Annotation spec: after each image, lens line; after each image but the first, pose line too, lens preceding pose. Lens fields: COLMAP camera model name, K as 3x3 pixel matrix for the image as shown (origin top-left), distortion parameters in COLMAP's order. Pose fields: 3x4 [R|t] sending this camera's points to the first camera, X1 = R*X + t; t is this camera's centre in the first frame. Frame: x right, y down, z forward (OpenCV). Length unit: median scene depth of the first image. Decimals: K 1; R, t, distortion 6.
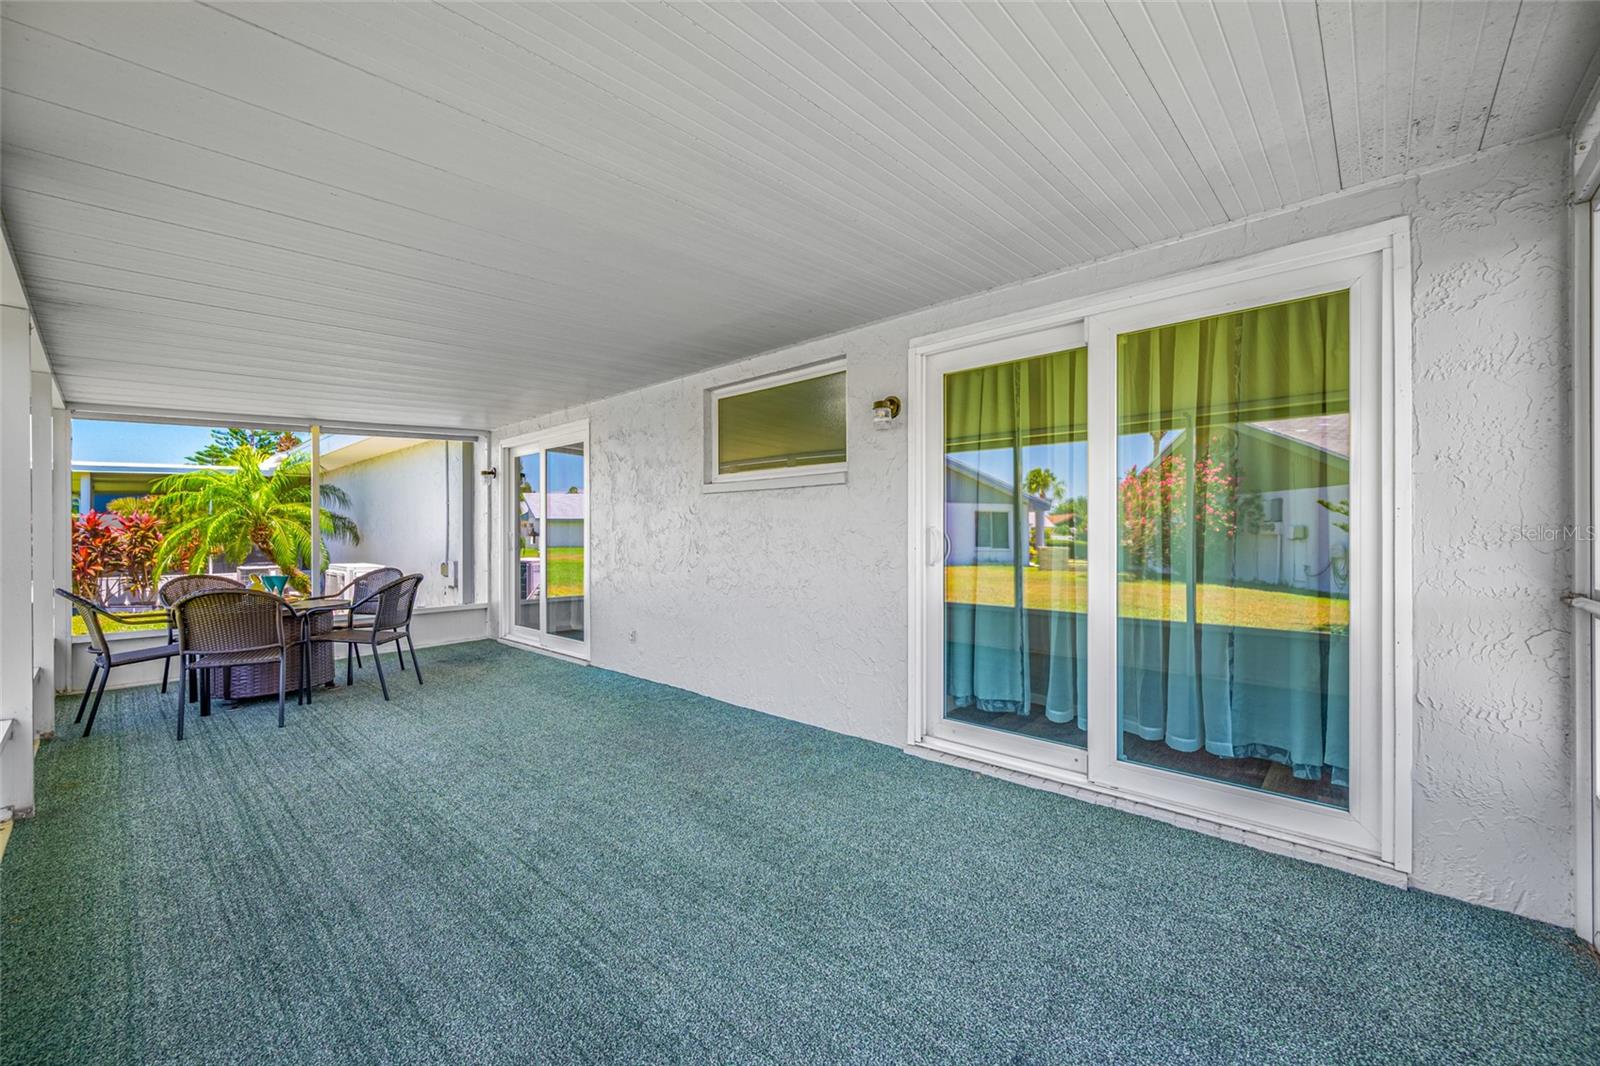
lens RADIAL K [[633.3, 0, 810.9], [0, 633.3, 536.3], [0, 0, 1]] dist [-0.005744, 0.001822]
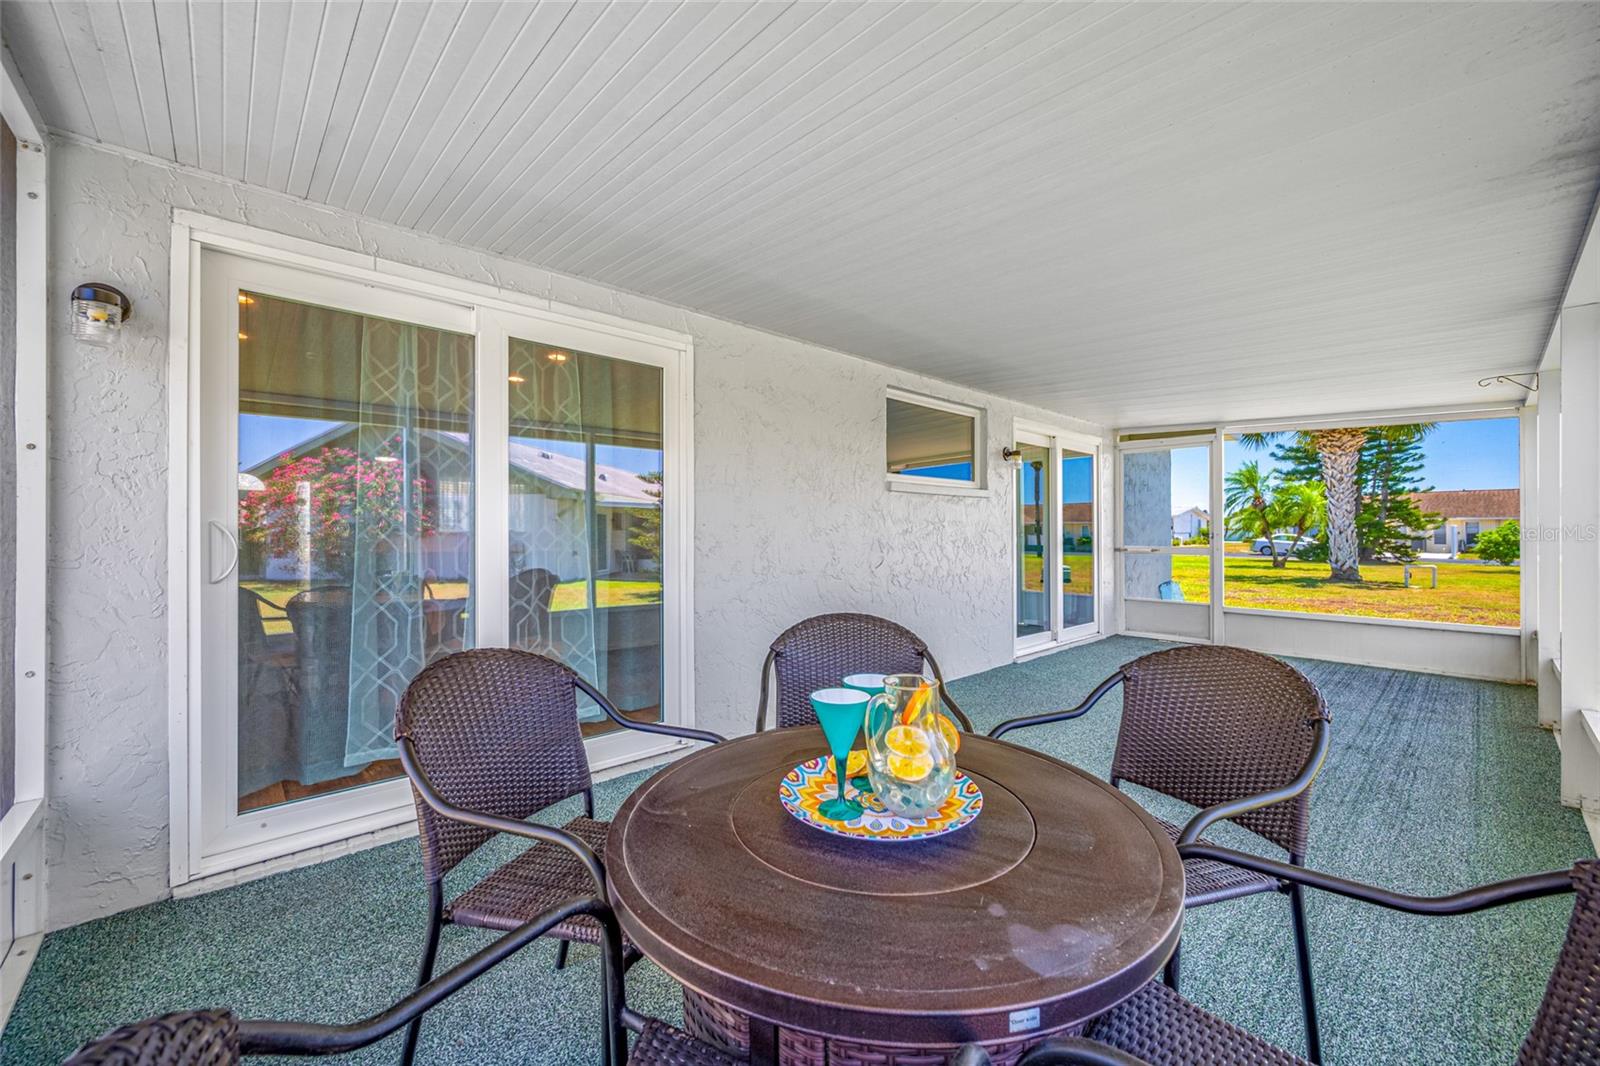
lens RADIAL K [[633.3, 0, 808.6], [0, 633.3, 530.2], [0, 0, 1]] dist [-0.005744, 0.001822]
pose [[0.073676, 0.007219, 0.997256, -1.028372], [0.002243, 0.999970, -0.007404, 0.000336], [-0.997280, 0.002782, 0.073658, 0.938941]]
